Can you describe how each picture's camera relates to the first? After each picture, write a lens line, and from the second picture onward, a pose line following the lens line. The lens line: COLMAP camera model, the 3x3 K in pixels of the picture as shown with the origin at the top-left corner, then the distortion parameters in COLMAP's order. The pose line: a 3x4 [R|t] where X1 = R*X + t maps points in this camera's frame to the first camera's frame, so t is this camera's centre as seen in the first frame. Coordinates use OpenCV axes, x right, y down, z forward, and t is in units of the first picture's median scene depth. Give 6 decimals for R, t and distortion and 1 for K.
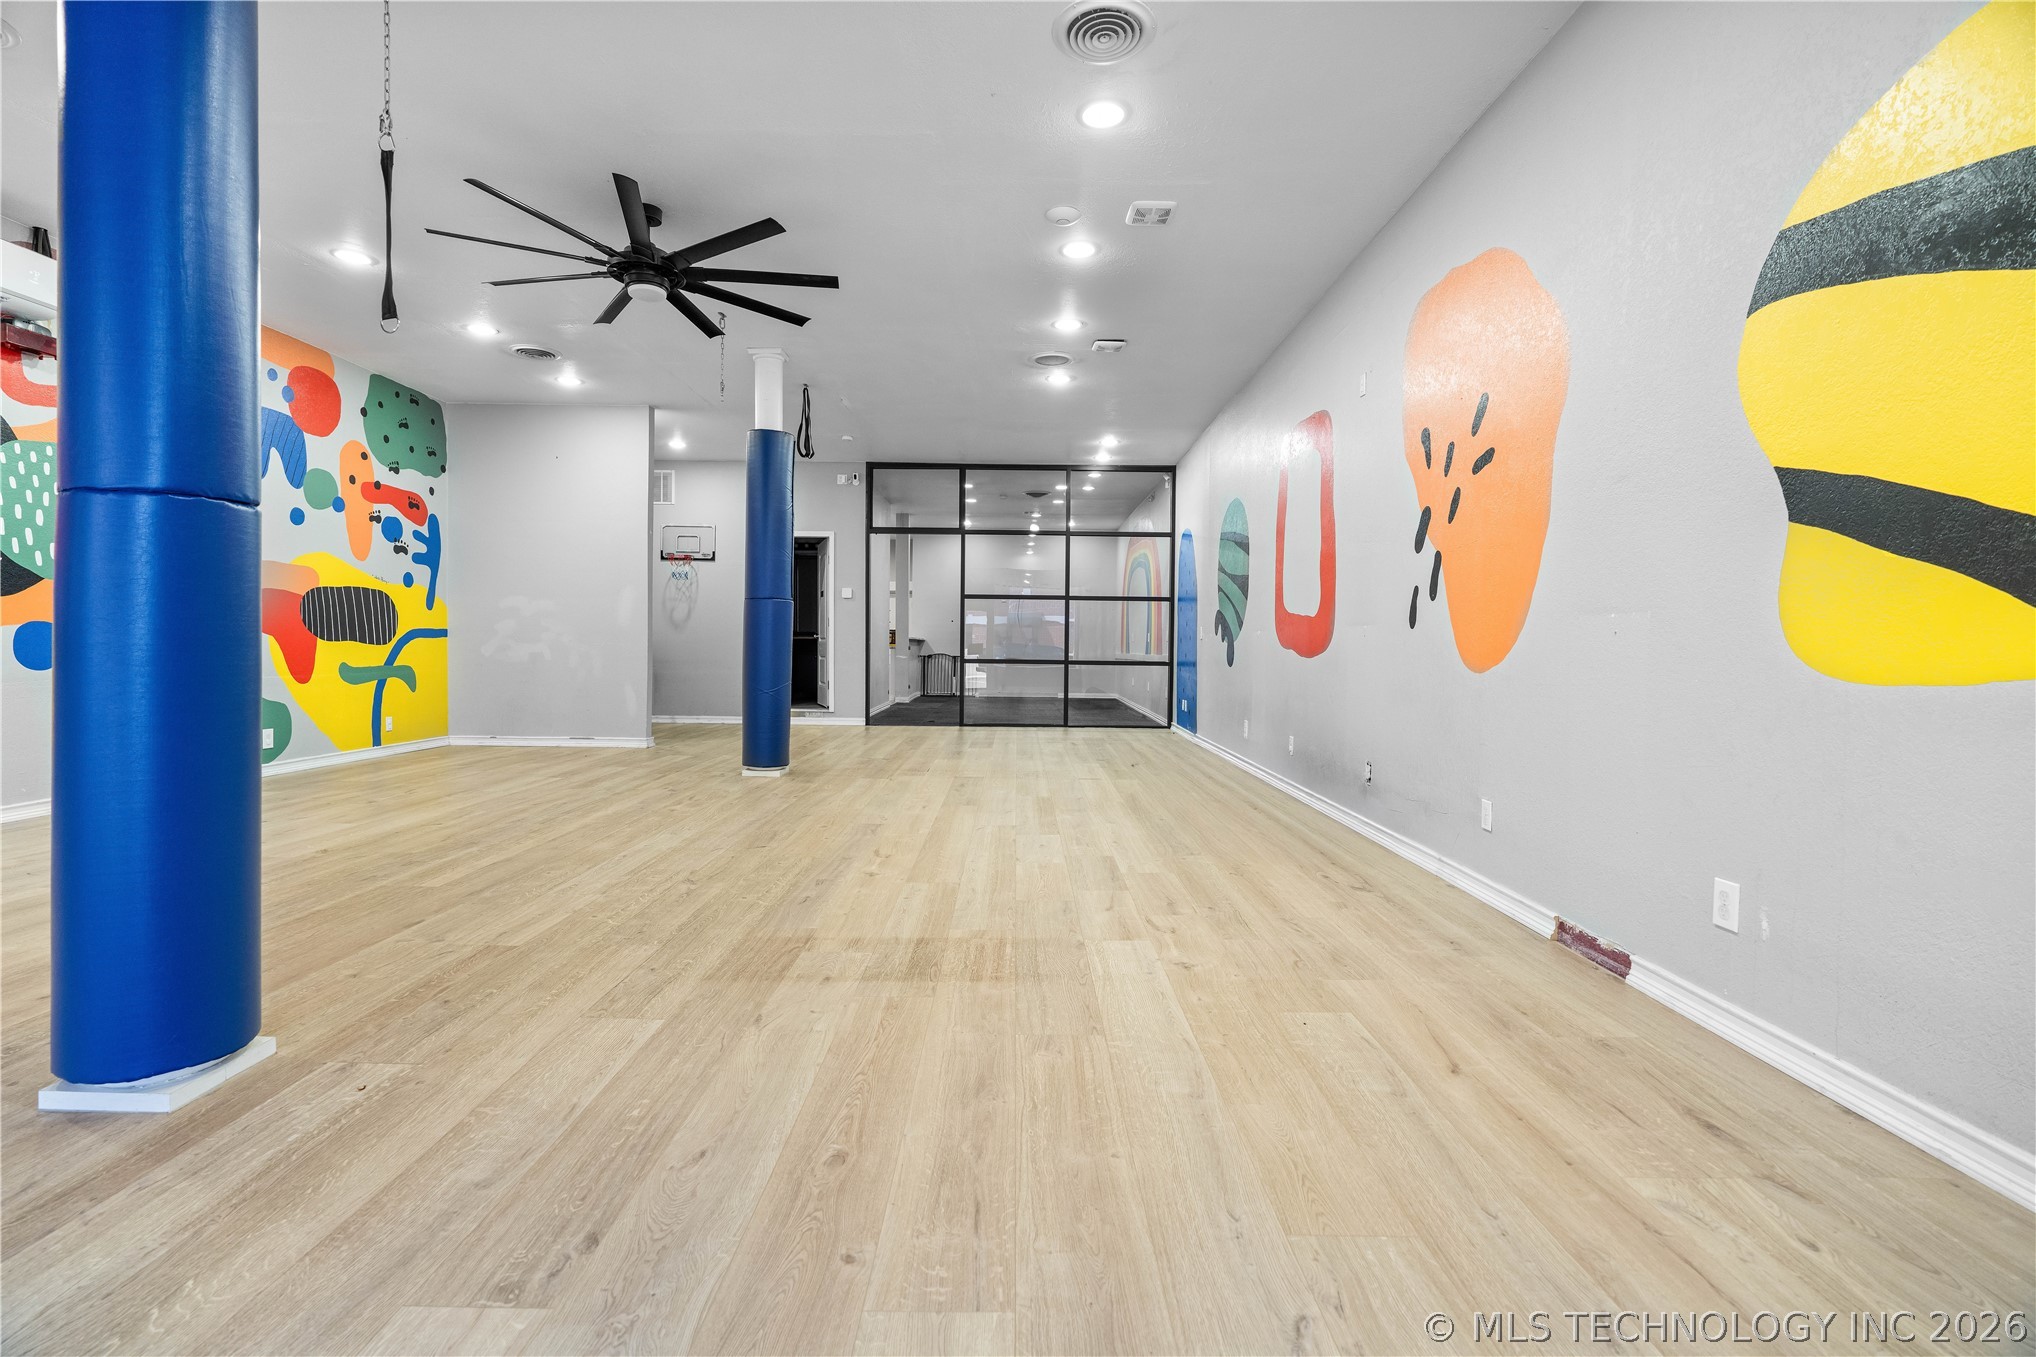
lens RADIAL K [[956.0, 0, 1013.3], [0, 956.0, 639.9], [0, 0, 1]] dist [-0.005072, 0.001506]
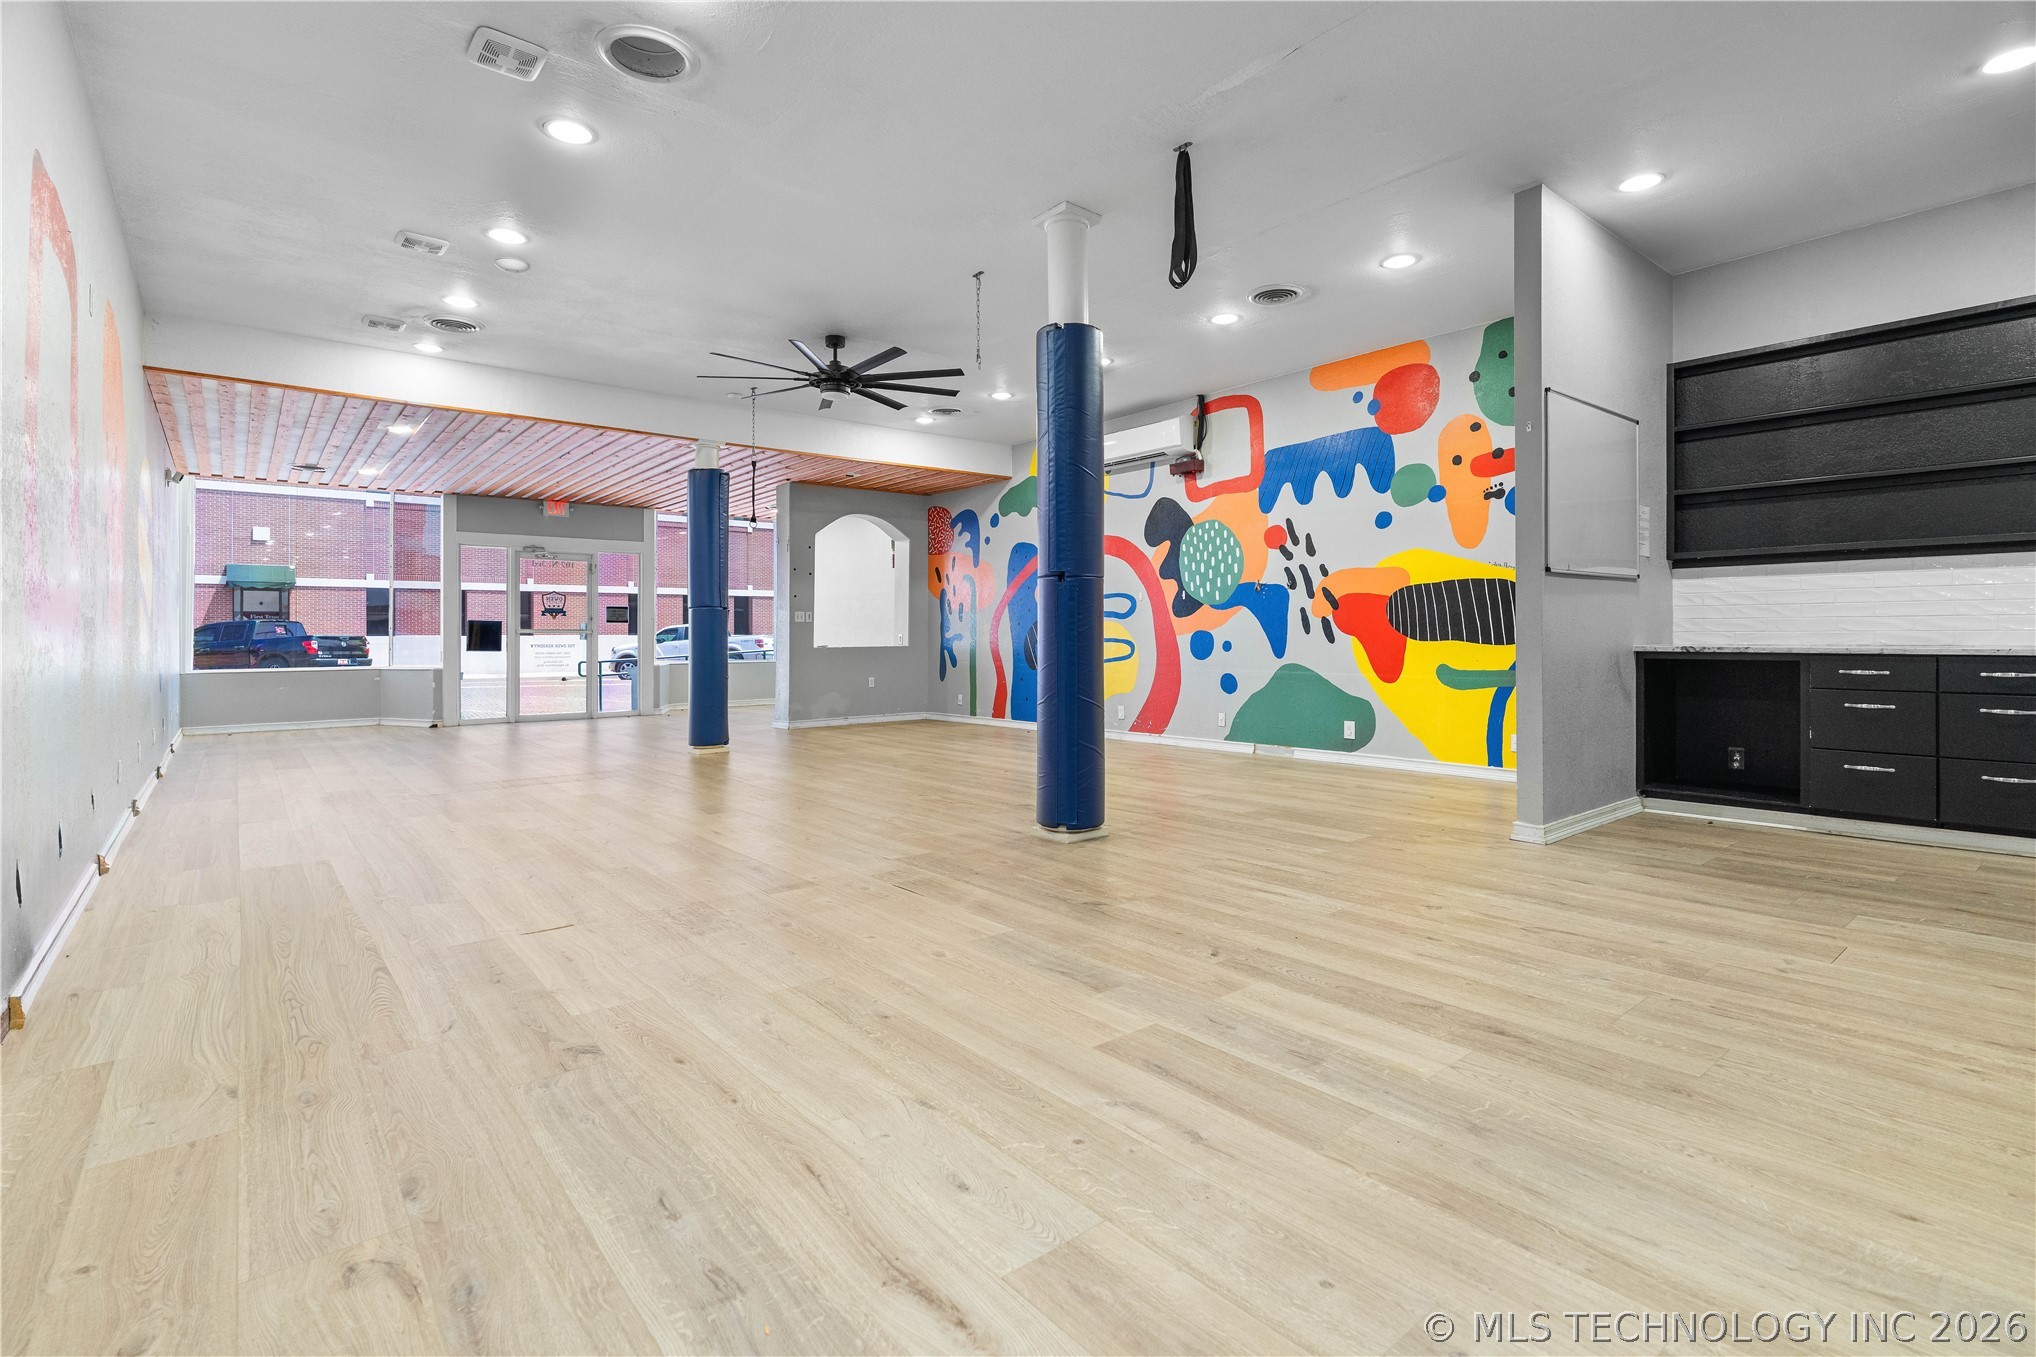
lens RADIAL K [[956.0, 0, 1013.3], [0, 956.0, 639.9], [0, 0, 1]] dist [-0.005072, 0.001506]
pose [[-0.771289, -0.008167, -0.636433, 0.203818], [-0.001151, 0.999934, -0.011437, 0.011591], [0.636484, -0.008088, -0.771247, 1.470439]]
